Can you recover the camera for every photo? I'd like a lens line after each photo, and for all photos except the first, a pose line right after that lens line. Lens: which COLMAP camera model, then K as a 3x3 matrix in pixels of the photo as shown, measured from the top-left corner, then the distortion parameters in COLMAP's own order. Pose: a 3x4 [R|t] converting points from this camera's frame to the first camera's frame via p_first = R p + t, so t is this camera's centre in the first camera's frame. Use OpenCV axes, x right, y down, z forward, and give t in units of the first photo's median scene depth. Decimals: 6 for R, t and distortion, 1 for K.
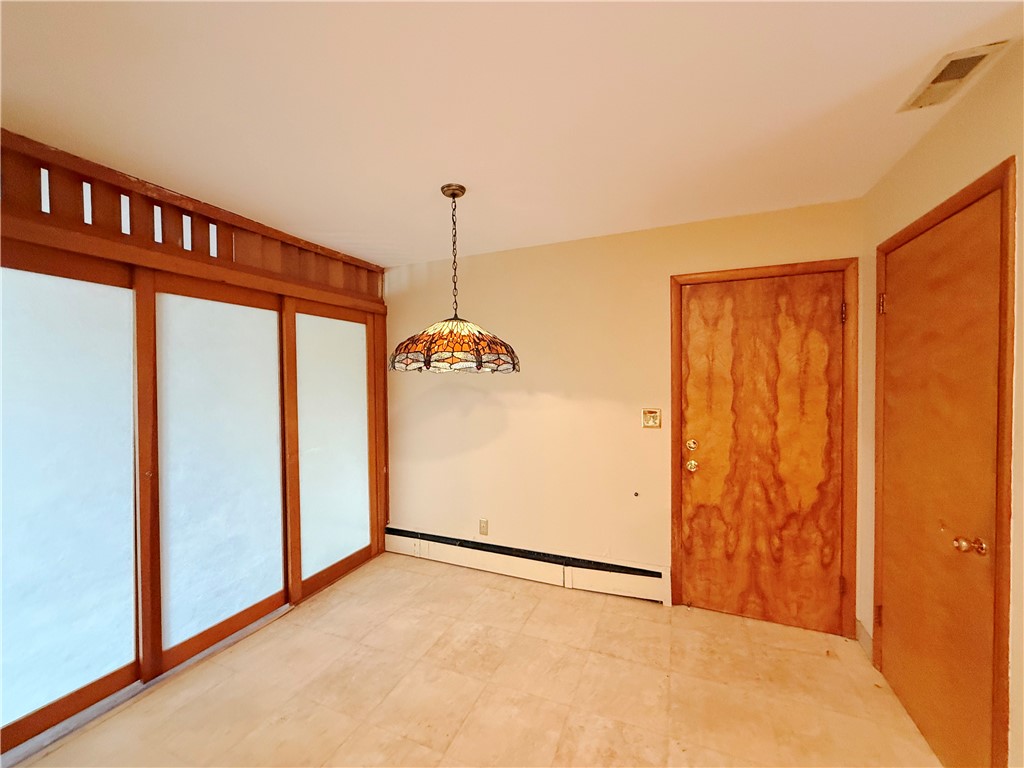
lens RADIAL K [[415.4, 0, 509.8], [0, 415.4, 385.2], [0, 0, 1]] dist [-0.002976, -0.000134]
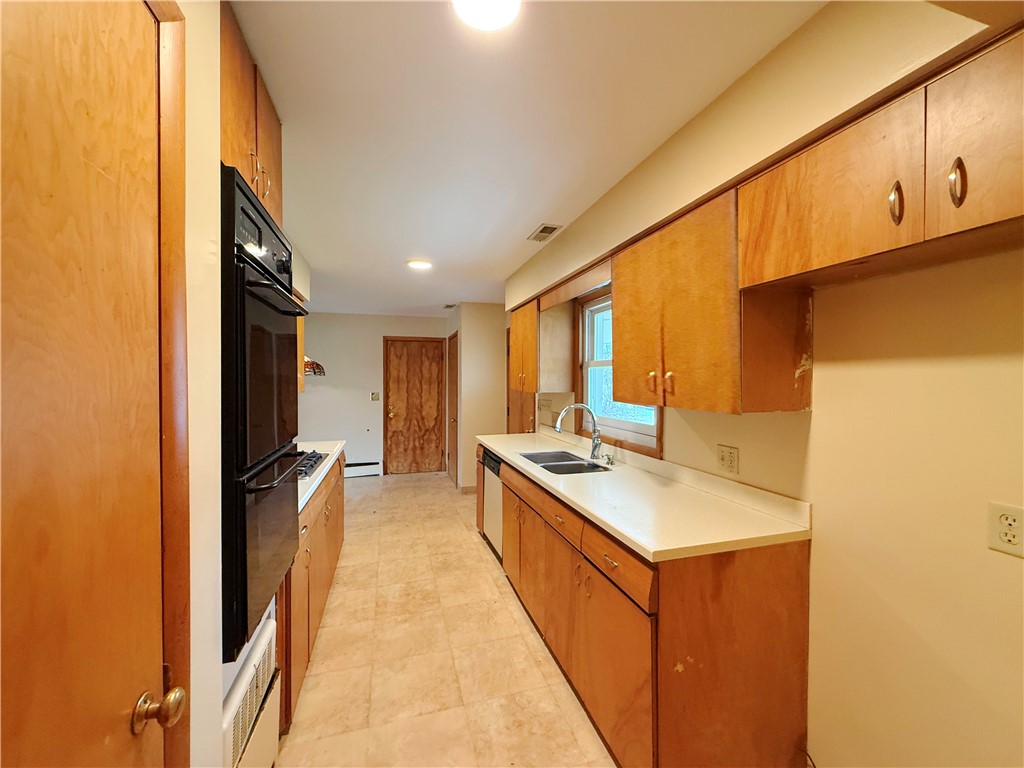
lens RADIAL K [[415.4, 0, 510.4], [0, 415.4, 383.0], [0, 0, 1]] dist [-0.002976, -0.000134]
pose [[0.772373, 0.005006, 0.635150, -0.586857], [0.000622, 0.999963, -0.008637, 0.028012], [-0.635169, 0.007066, 0.772341, -1.366661]]
